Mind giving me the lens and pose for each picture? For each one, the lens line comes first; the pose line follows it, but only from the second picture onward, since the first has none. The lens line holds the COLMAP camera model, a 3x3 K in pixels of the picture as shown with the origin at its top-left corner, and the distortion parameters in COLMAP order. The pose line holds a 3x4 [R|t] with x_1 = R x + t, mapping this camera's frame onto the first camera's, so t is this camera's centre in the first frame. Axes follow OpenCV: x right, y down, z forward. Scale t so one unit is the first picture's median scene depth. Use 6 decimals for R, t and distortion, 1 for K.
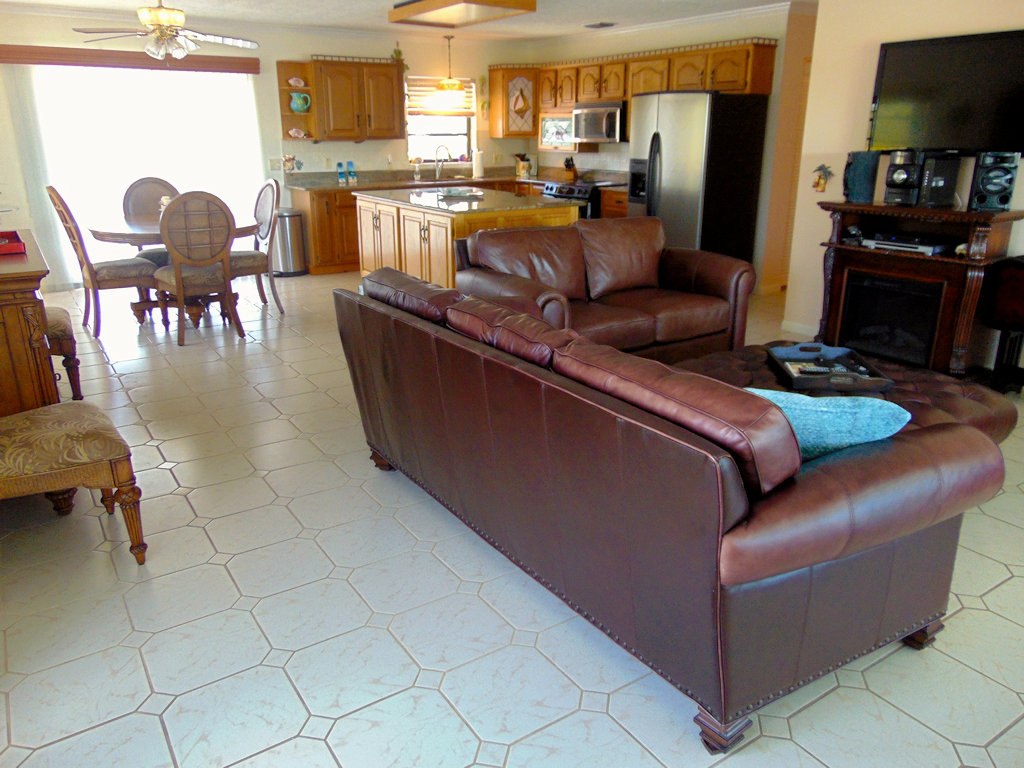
lens RADIAL K [[774.6, 0, 512.0], [0, 774.6, 384.0], [0, 0, 1]] dist [-0.000755, 0.061188]
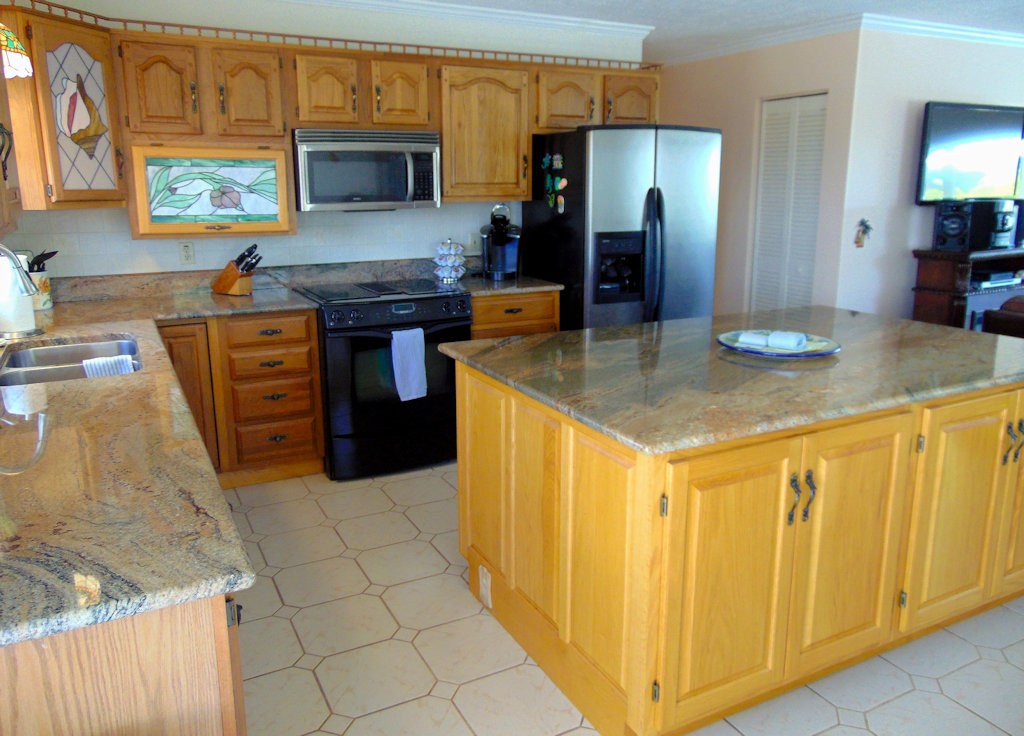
lens RADIAL K [[784.2, 0, 512.0], [0, 784.2, 368.0], [0, 0, 1]] dist [-0.000401, 0.001738]
pose [[0.099928, -0.226876, 0.968784, -0.468199], [0.314113, 0.931059, 0.185642, -0.342170], [-0.944112, 0.285757, 0.164303, 1.042390]]
